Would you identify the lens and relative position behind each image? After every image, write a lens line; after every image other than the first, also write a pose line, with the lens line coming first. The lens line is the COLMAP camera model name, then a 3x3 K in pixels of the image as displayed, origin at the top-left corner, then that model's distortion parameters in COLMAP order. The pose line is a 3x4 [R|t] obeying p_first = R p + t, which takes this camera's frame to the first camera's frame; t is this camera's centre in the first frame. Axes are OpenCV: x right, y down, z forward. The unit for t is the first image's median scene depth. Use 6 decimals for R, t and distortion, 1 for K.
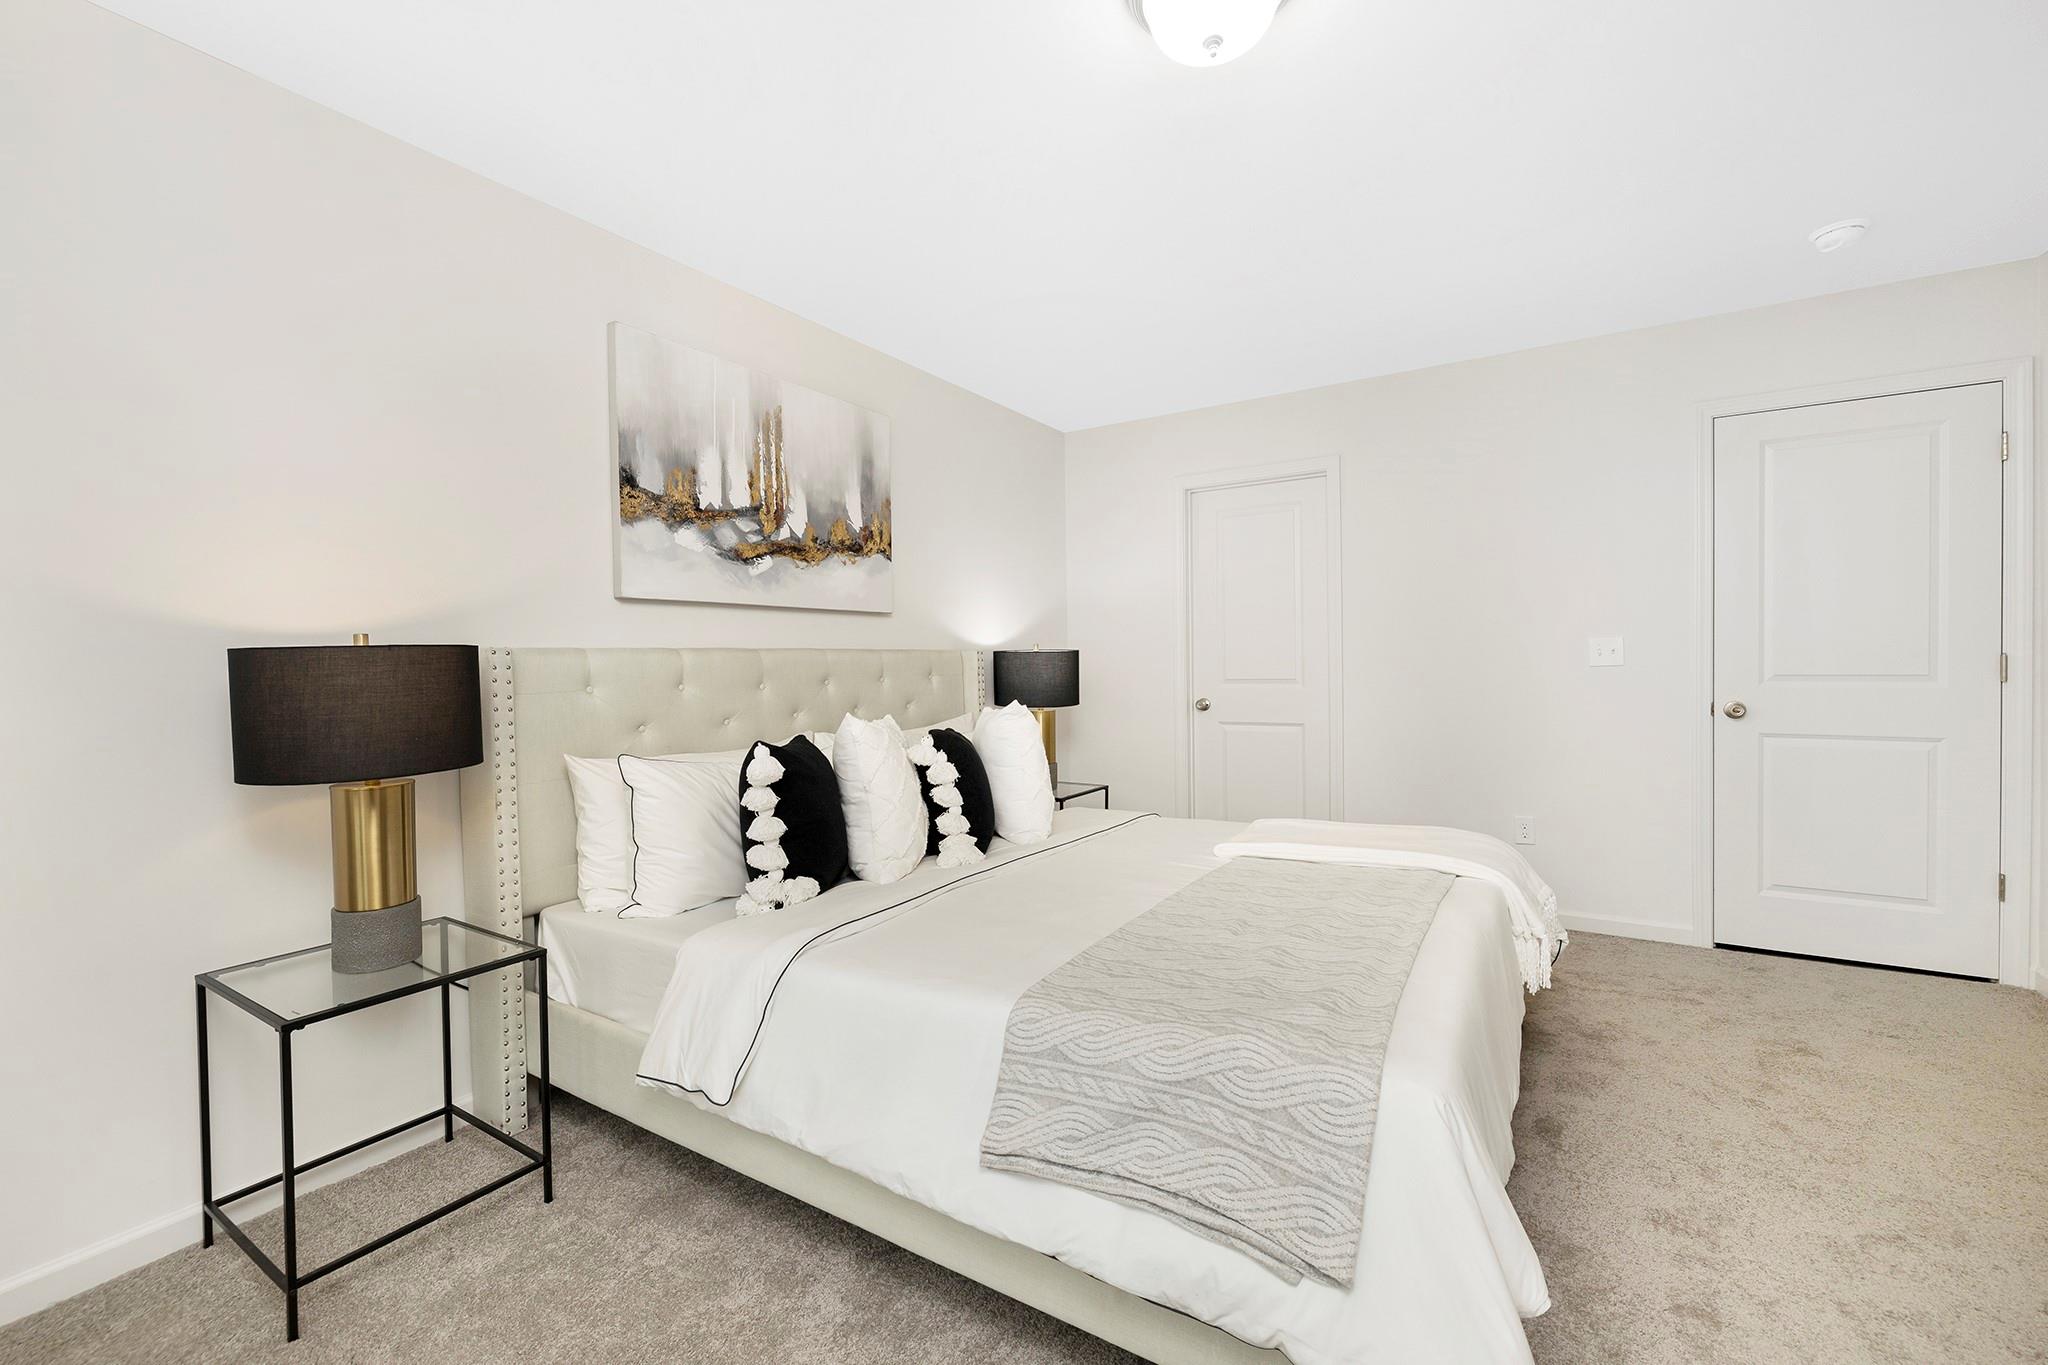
lens RADIAL K [[869.0, 0, 1027.3], [0, 869.0, 689.8], [0, 0, 1]] dist [-0.002276, 0.001829]
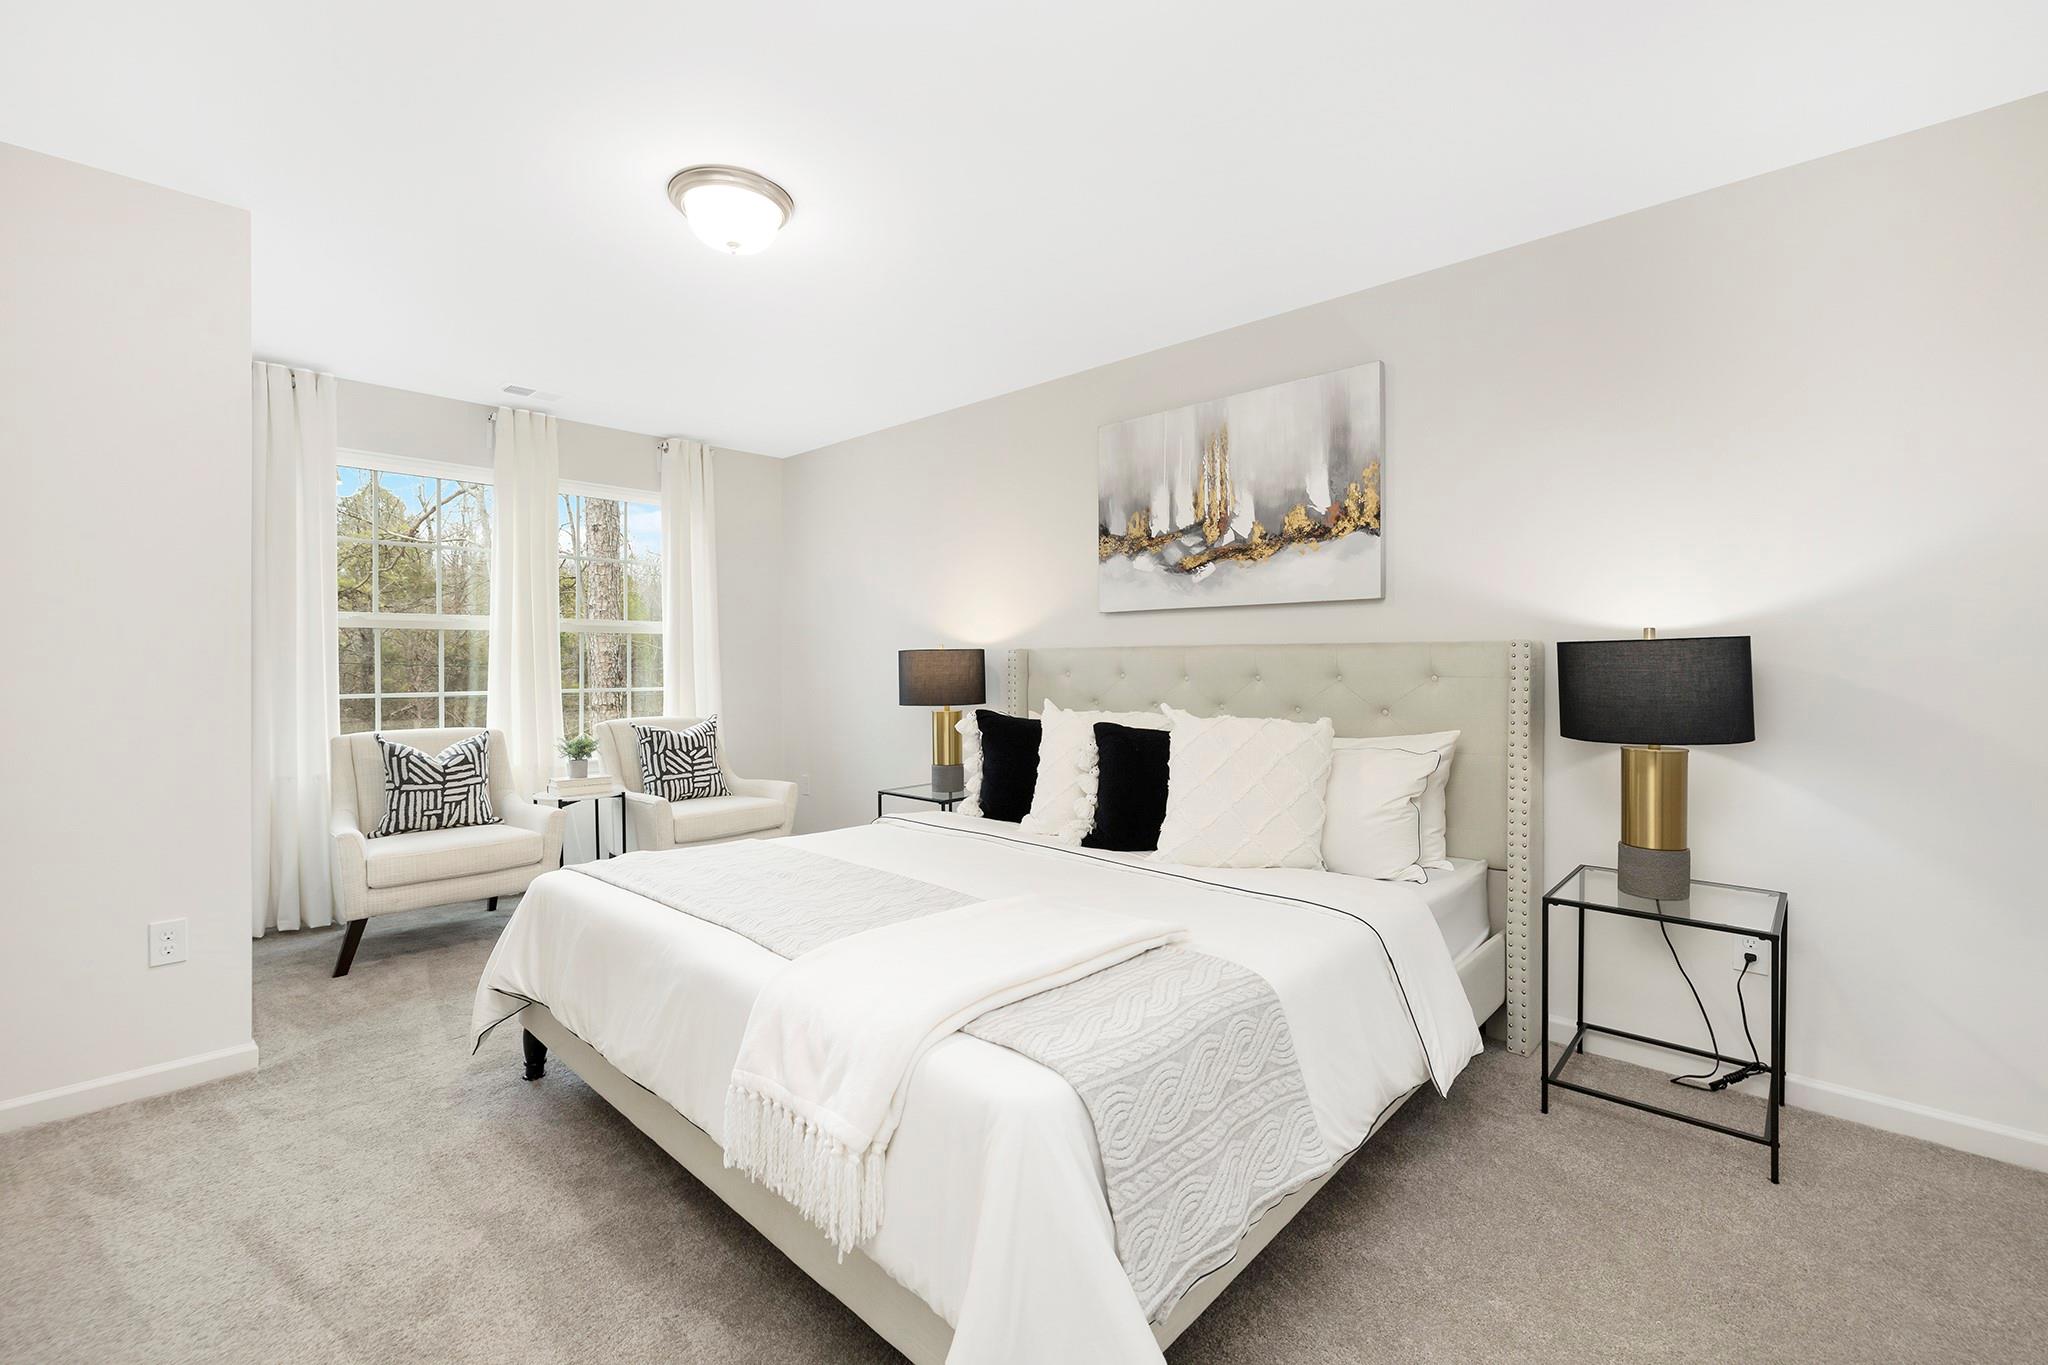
lens RADIAL K [[869.0, 0, 1028.4], [0, 869.0, 665.5], [0, 0, 1]] dist [-0.002276, 0.001829]
pose [[-0.189485, 0.014511, -0.981776, 0.844423], [-0.029955, 0.999340, 0.020552, -0.039086], [0.981427, 0.033304, -0.188925, 0.993450]]
